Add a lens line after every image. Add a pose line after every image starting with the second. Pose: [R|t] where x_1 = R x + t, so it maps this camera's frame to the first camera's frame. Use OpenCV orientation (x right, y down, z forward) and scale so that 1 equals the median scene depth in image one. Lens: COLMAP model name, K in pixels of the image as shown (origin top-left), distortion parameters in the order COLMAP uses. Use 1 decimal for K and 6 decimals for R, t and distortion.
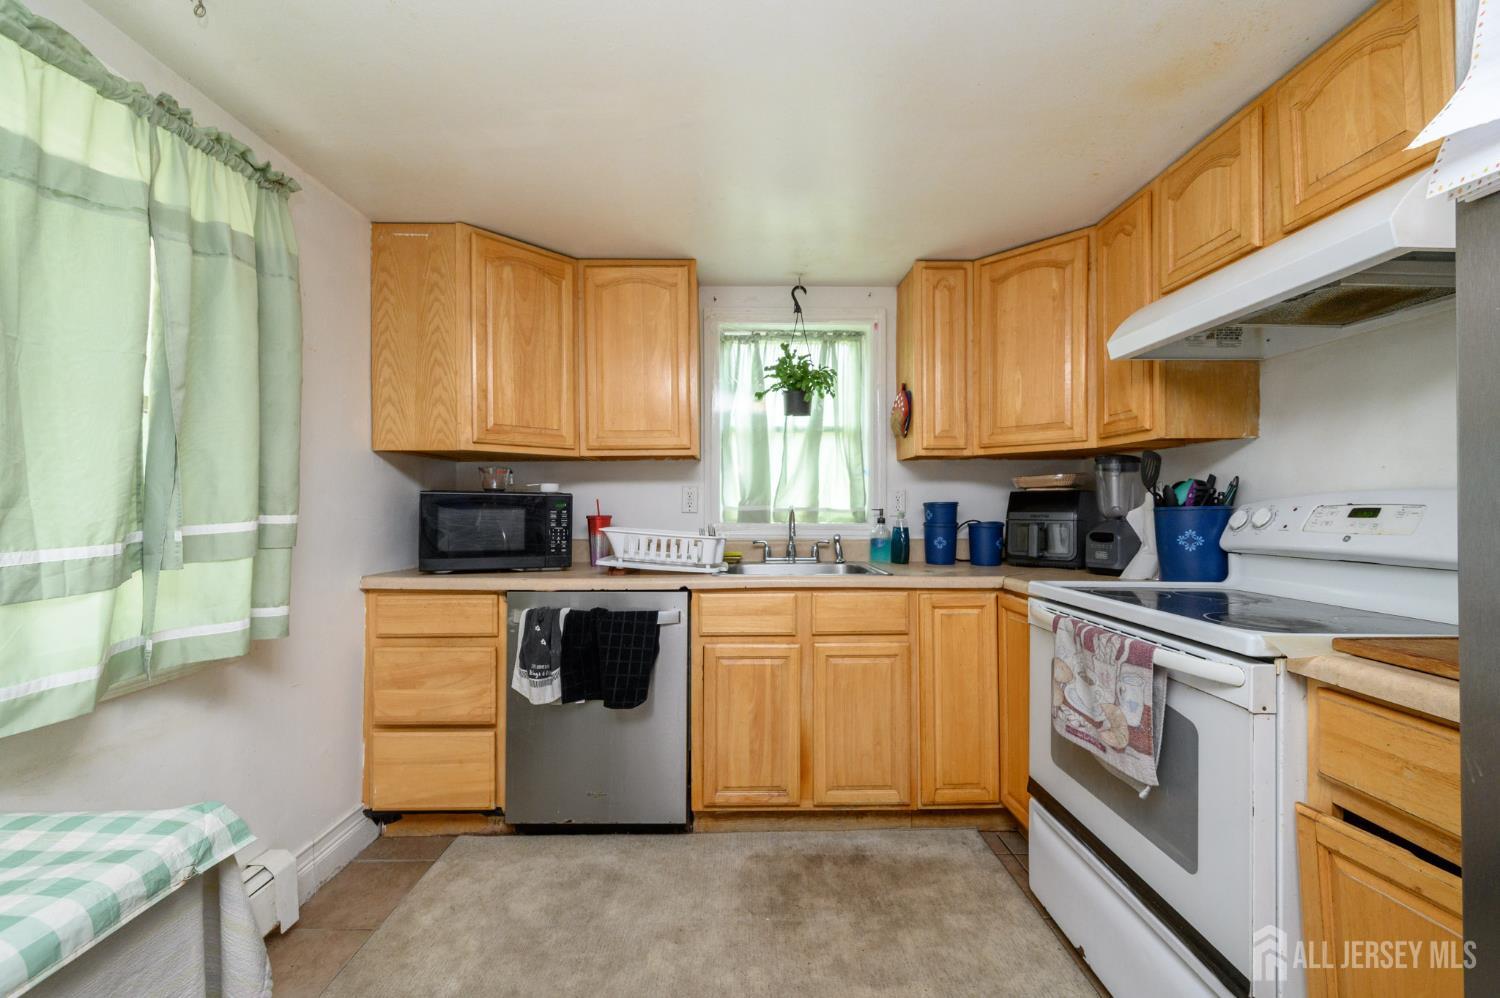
lens RADIAL K [[597.3, 0, 746.7], [0, 597.3, 494.7], [0, 0, 1]] dist [0.000787, 0.000385]
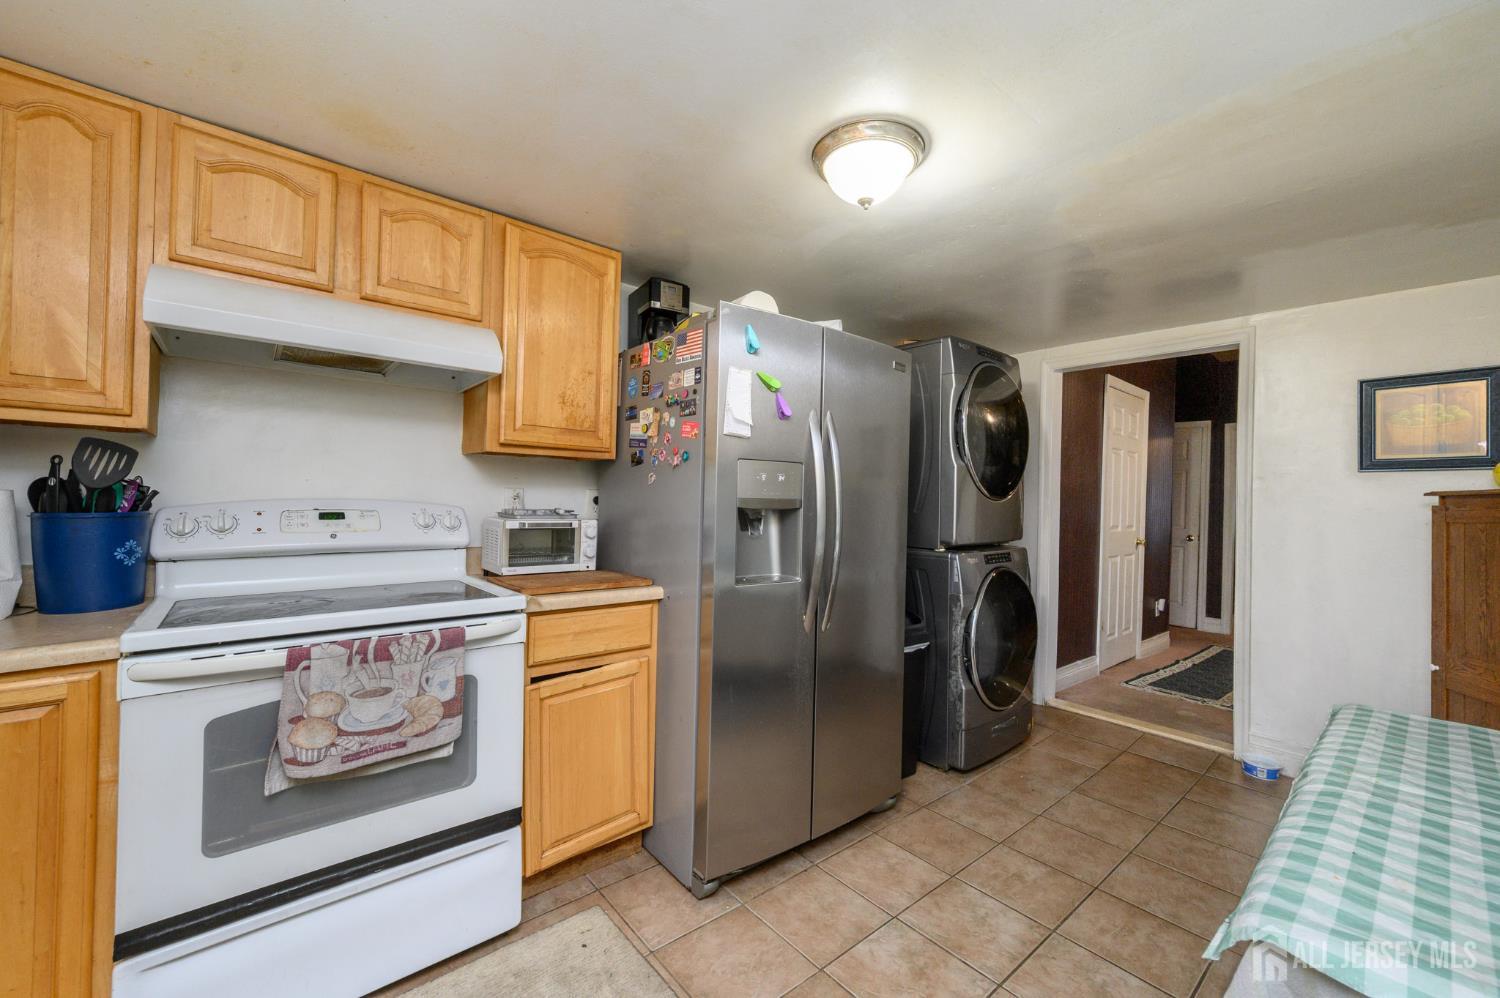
lens RADIAL K [[592.4, 0, 745.2], [0, 592.4, 493.7], [0, 0, 1]] dist [0.000258, -0.000040]
pose [[-0.633879, -0.005578, 0.773412, -0.385378], [-0.034469, 0.999184, -0.021043, -0.015597], [-0.772664, -0.039997, -0.633554, 0.761511]]
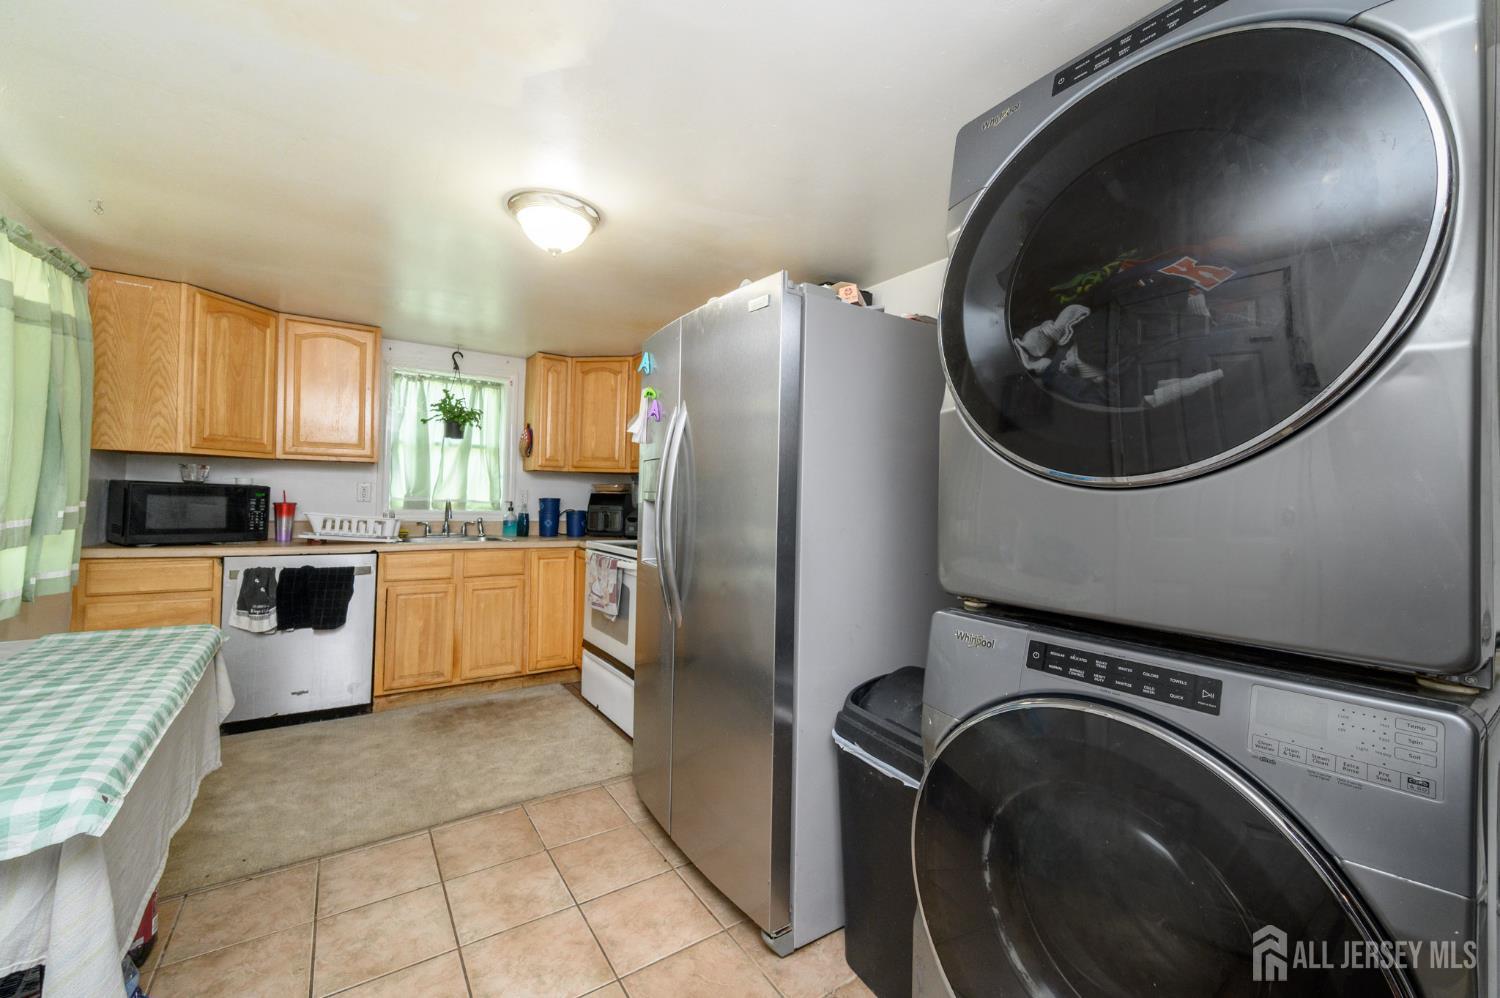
lens RADIAL K [[597.3, 0, 746.7], [0, 597.3, 494.7], [0, 0, 1]] dist [0.000787, 0.000385]
pose [[0.833515, 0.025015, 0.551930, -0.153348], [-0.036156, 0.999303, 0.009311, -0.038436], [-0.551313, -0.027716, 0.833838, -0.794915]]
